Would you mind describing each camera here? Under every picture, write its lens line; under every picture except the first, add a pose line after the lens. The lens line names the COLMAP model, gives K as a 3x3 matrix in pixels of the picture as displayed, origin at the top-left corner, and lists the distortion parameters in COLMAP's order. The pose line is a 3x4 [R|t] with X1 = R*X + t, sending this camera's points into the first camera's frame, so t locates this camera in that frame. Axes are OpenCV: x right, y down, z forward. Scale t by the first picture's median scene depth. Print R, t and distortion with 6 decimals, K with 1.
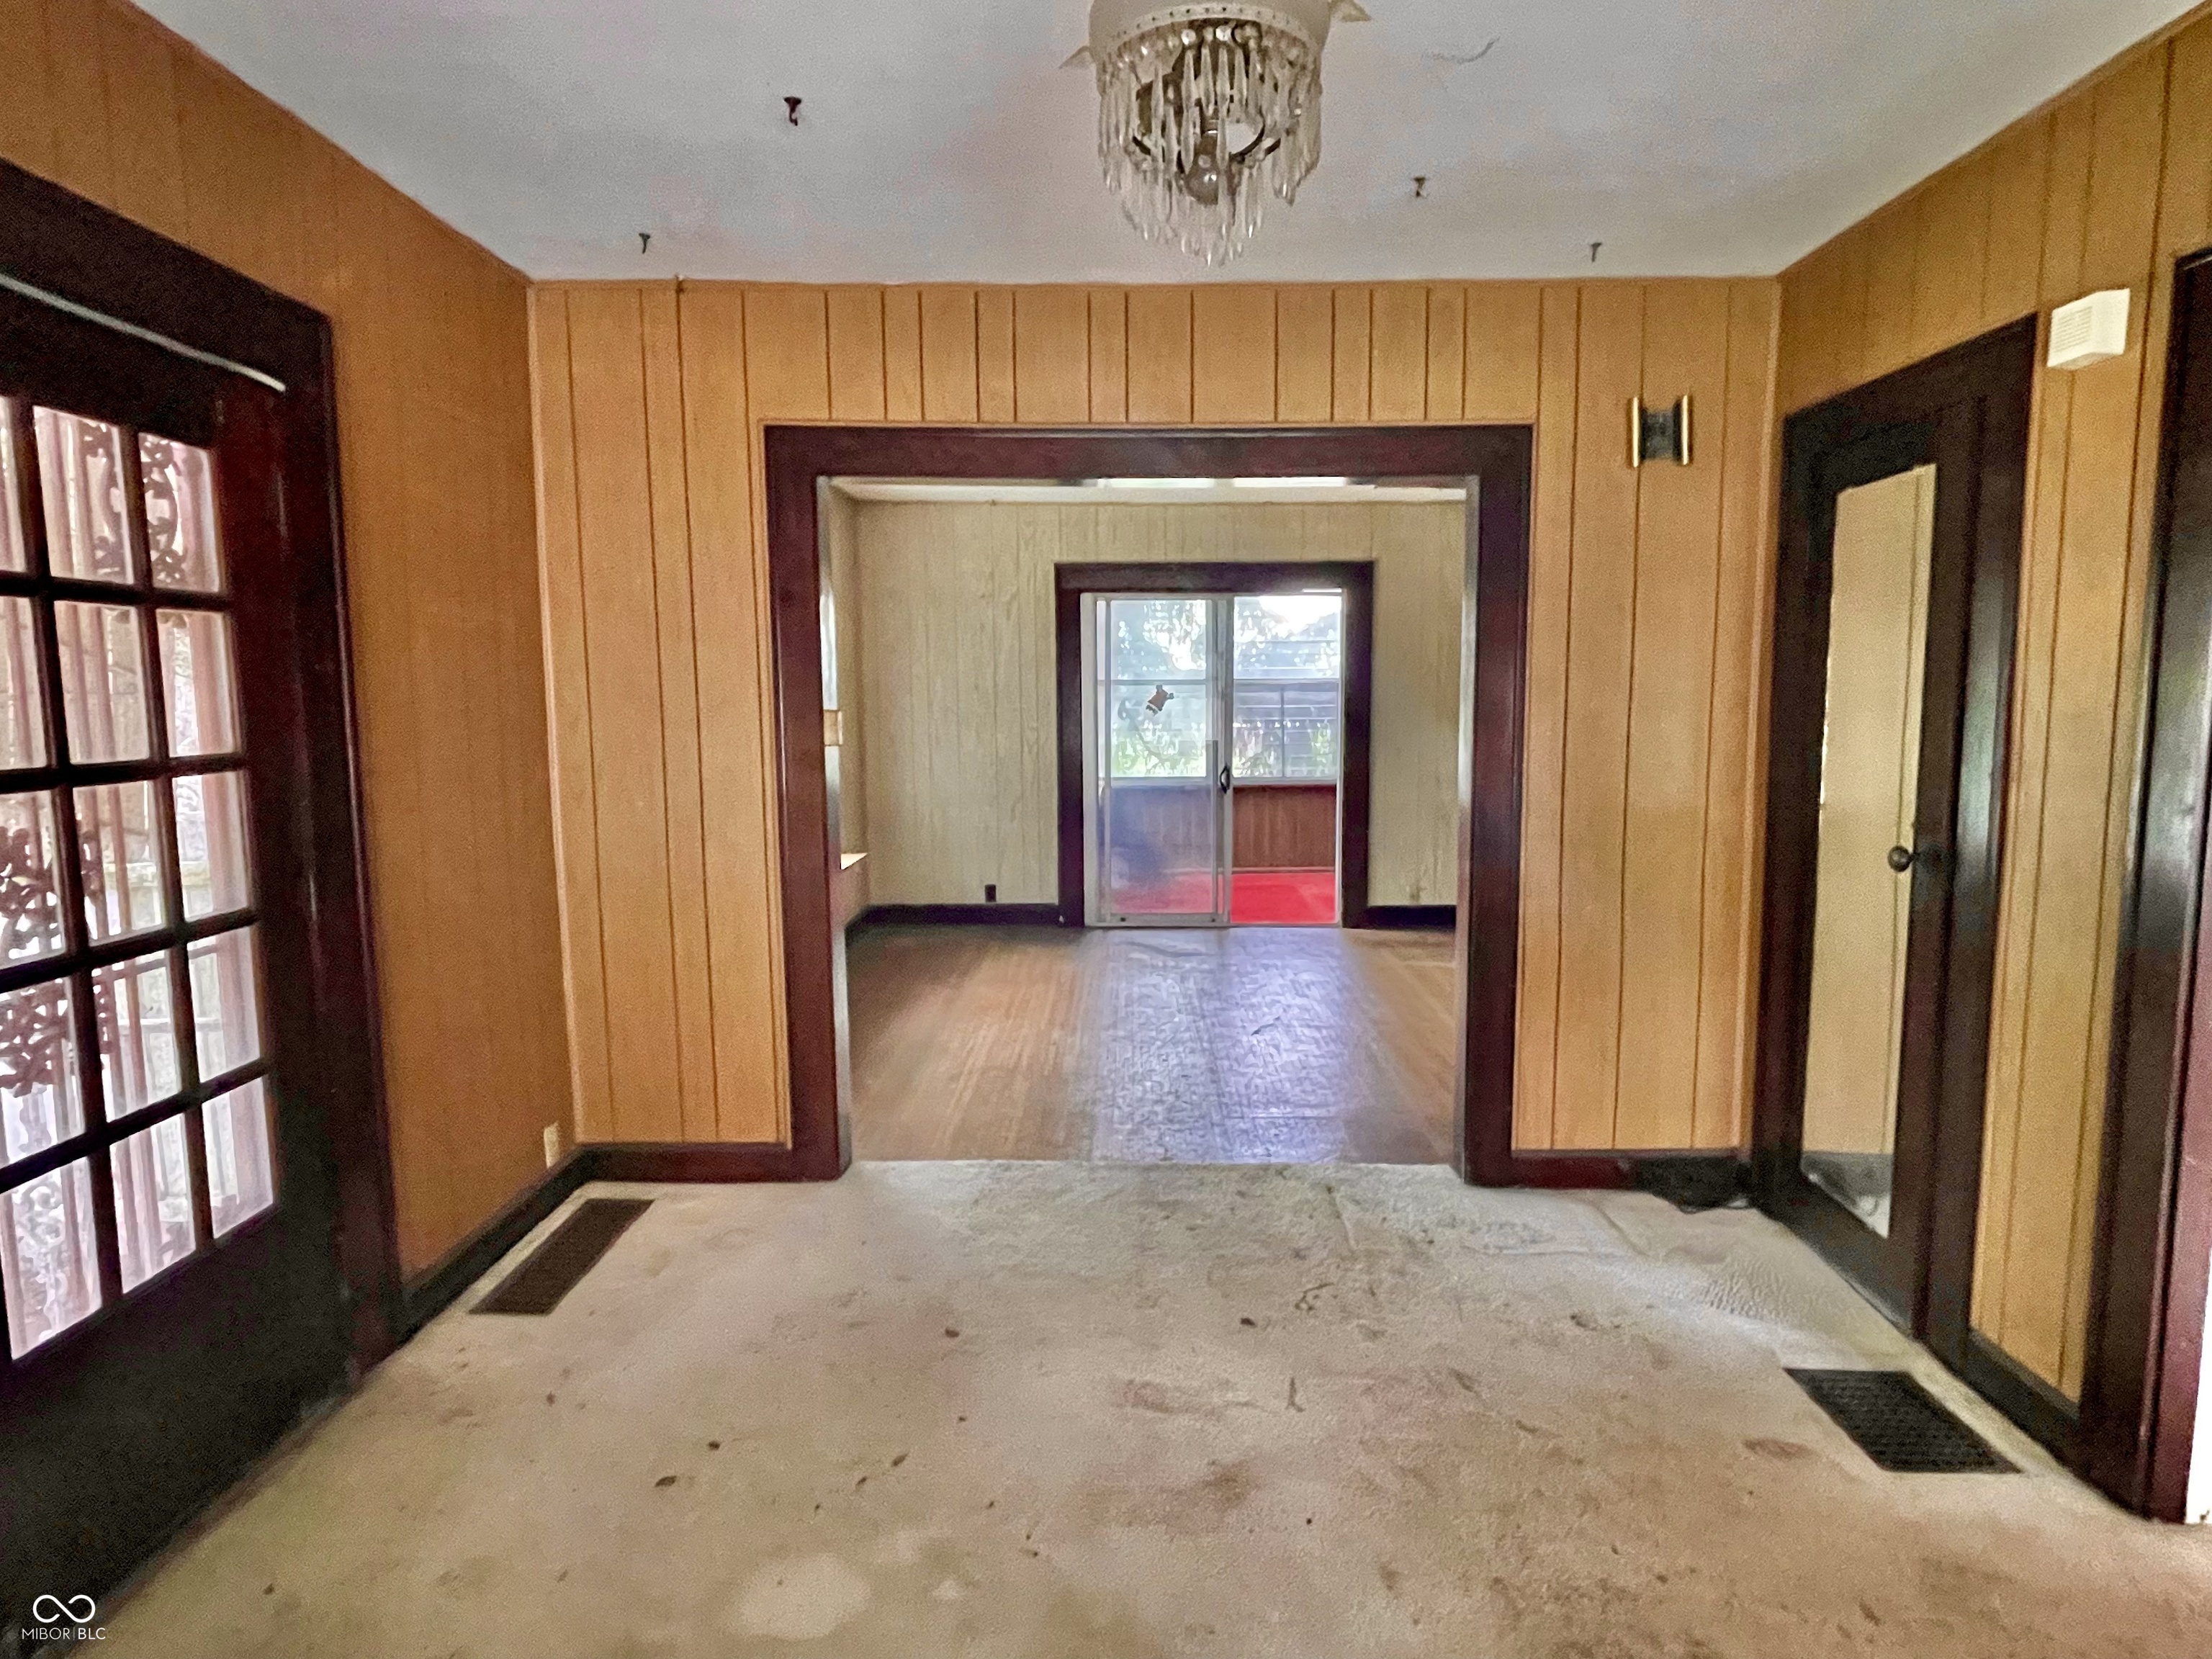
lens RADIAL K [[1185.7, 0, 1115.8], [0, 1185.7, 823.2], [0, 0, 1]] dist [0.001039, 0.001177]
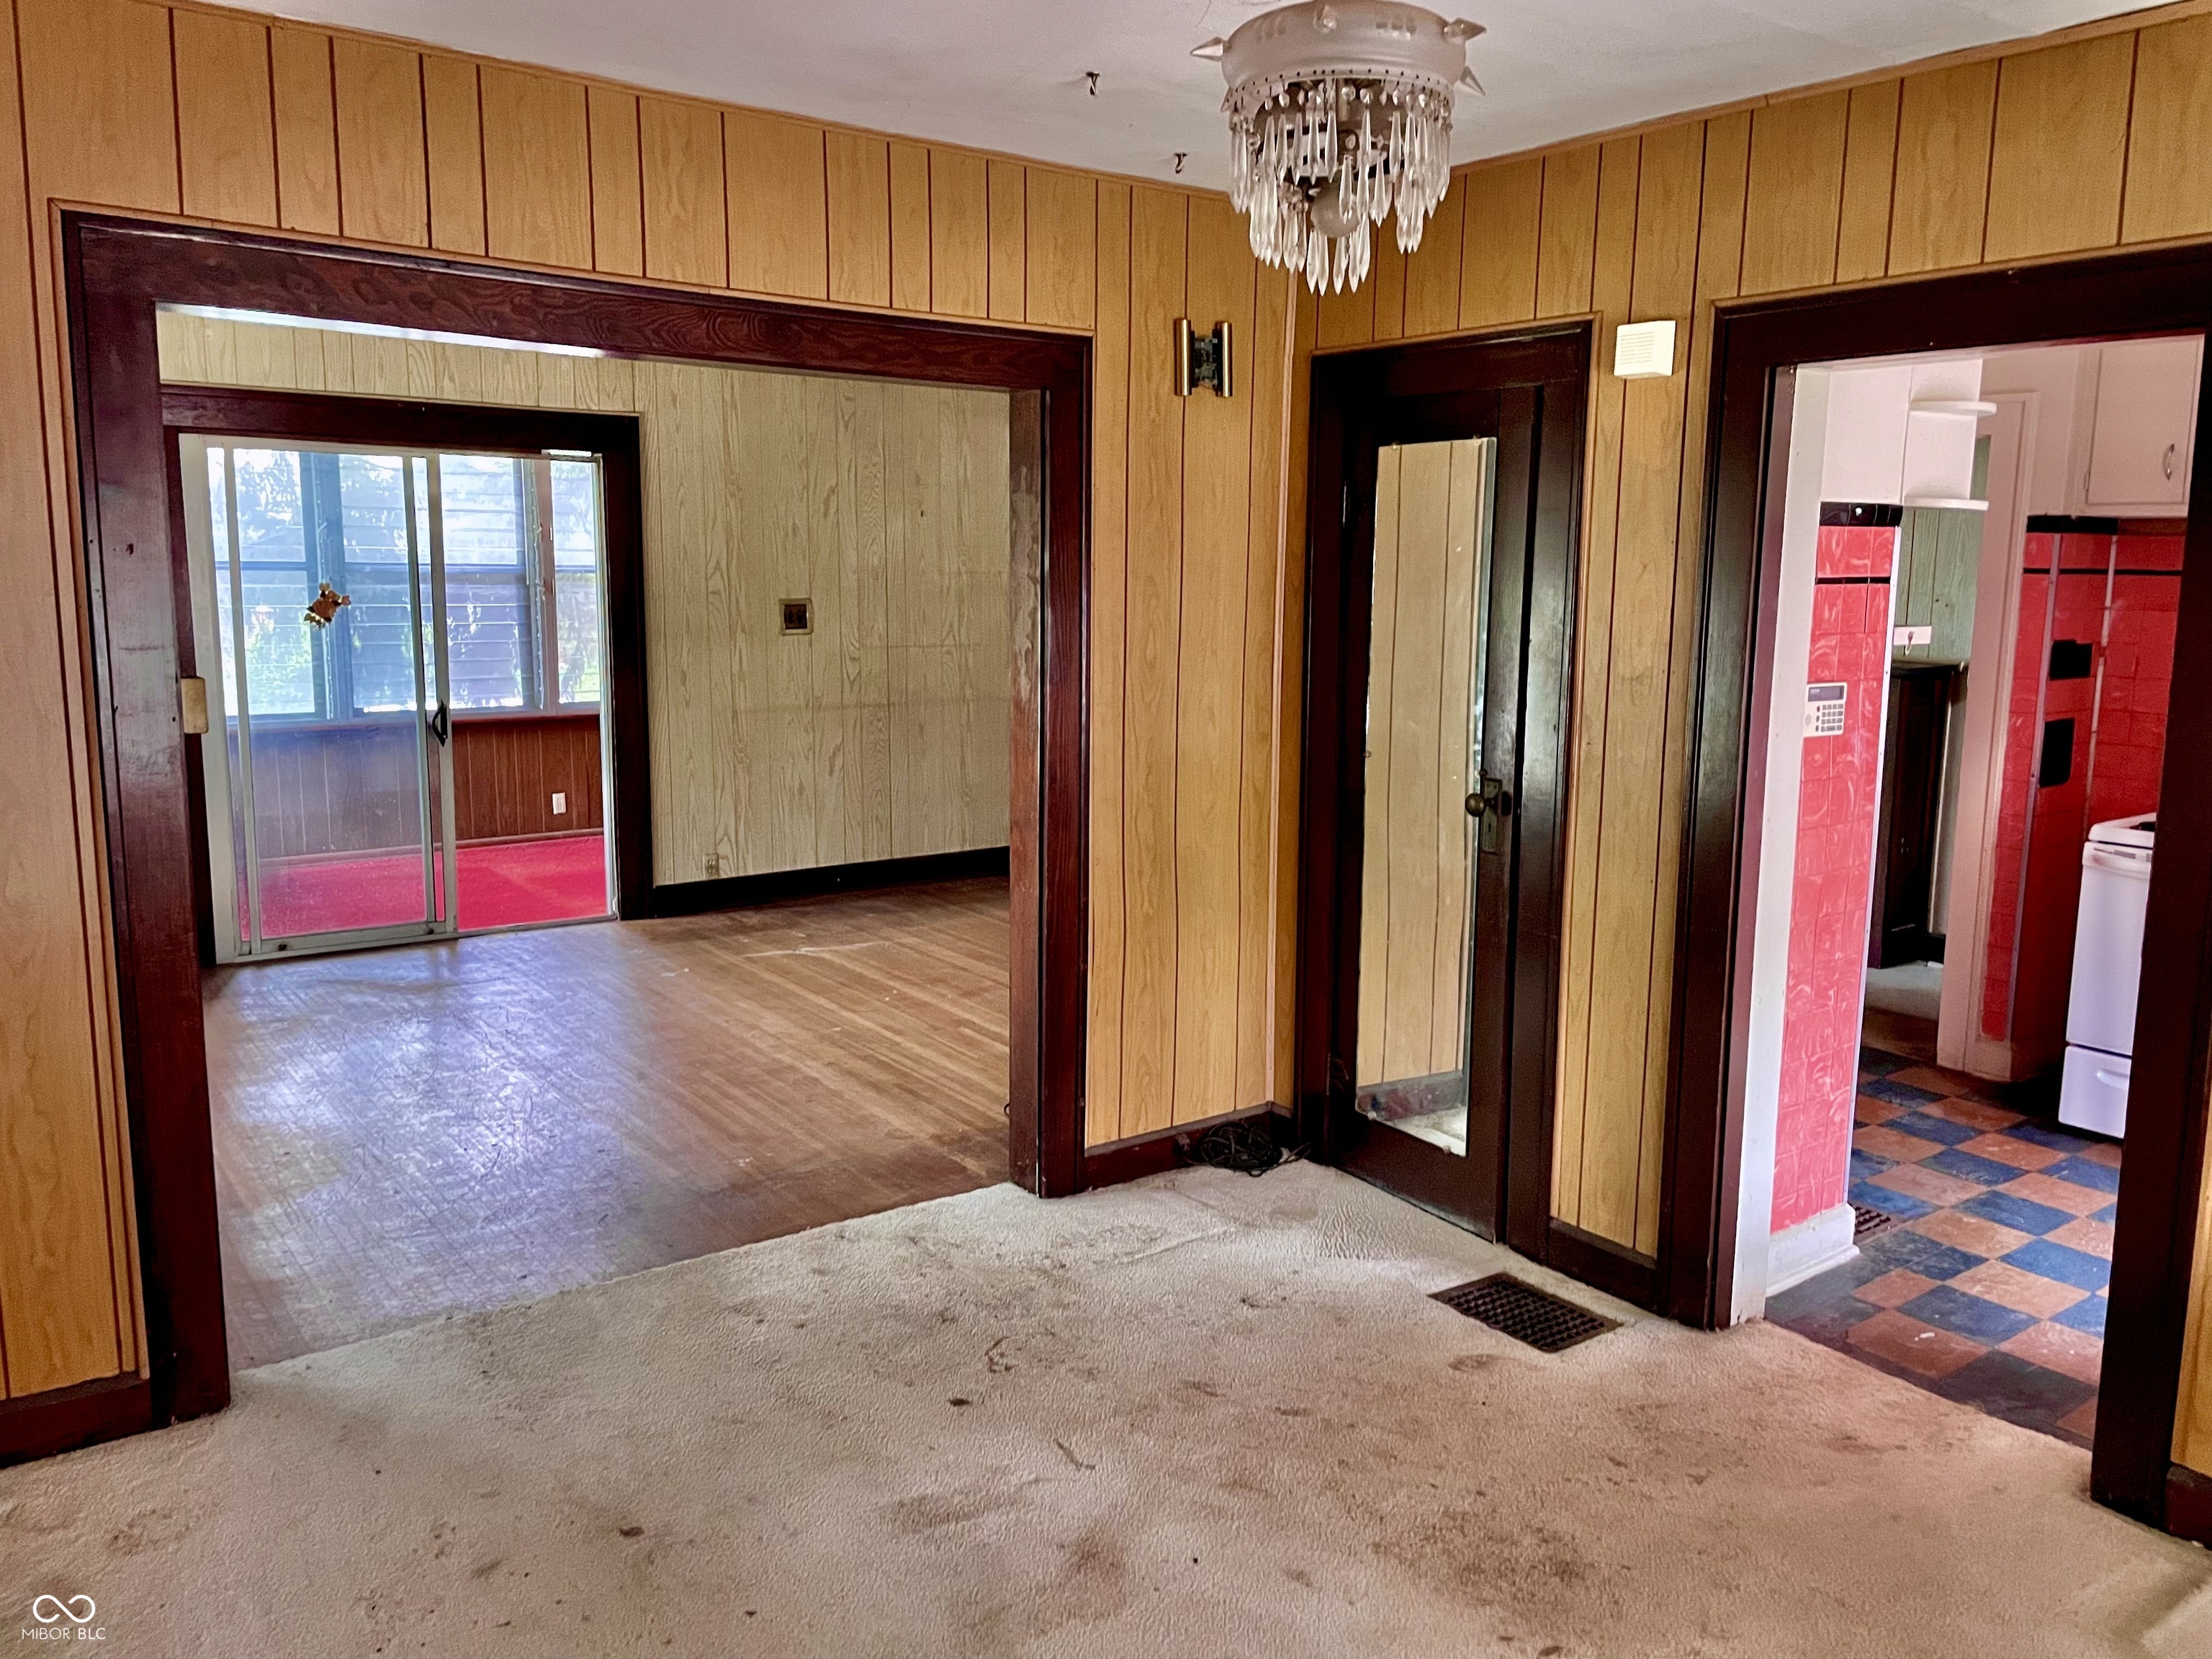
lens RADIAL K [[1663.3, 0, 1108.5], [0, 1663.3, 807.3], [0, 0, 1]] dist [0.134823, -0.164024]
pose [[0.800978, -0.071427, 0.594417, -0.436863], [0.048313, 0.997331, 0.054740, -0.056994], [-0.596741, -0.015127, 0.802292, -0.021277]]
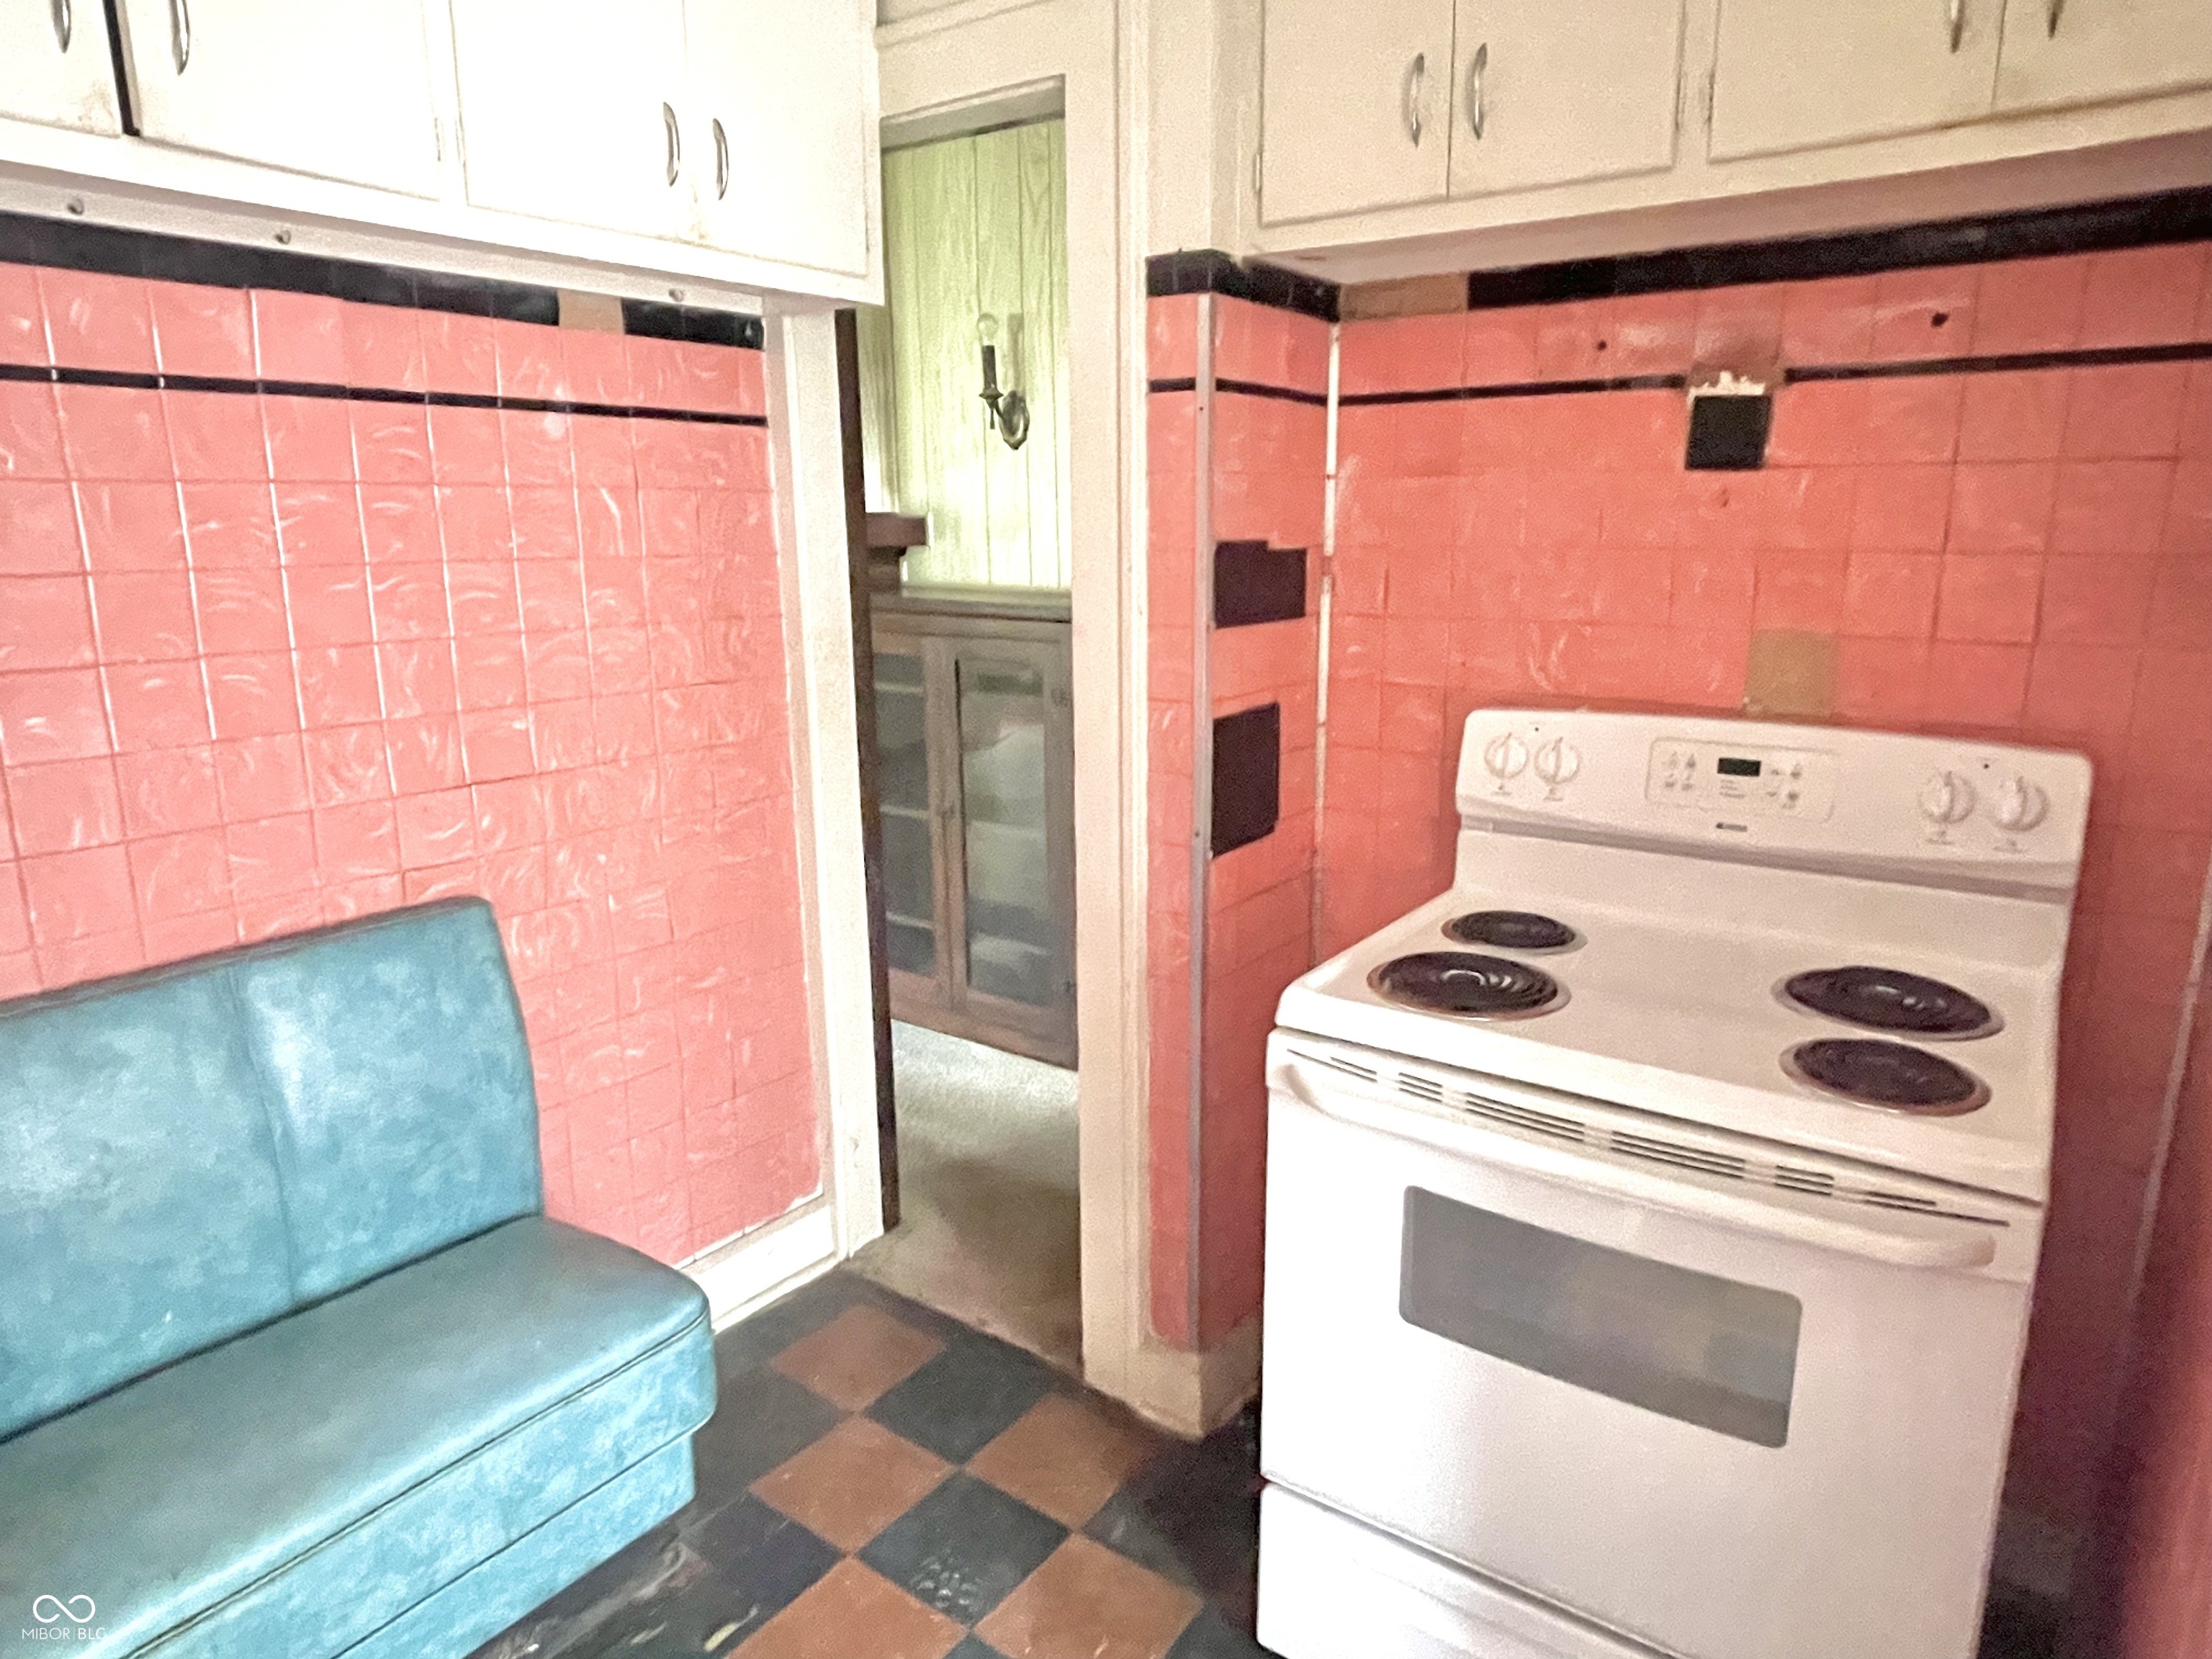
lens RADIAL K [[1378.6, 0, 1113.5], [0, 1378.6, 831.0], [0, 0, 1]] dist [0.020002, -0.025494]
pose [[0.583636, -0.177182, 0.792449, 0.818983], [0.090749, 0.984023, 0.153179, -0.054825], [-0.806928, -0.017487, 0.590391, 0.458870]]
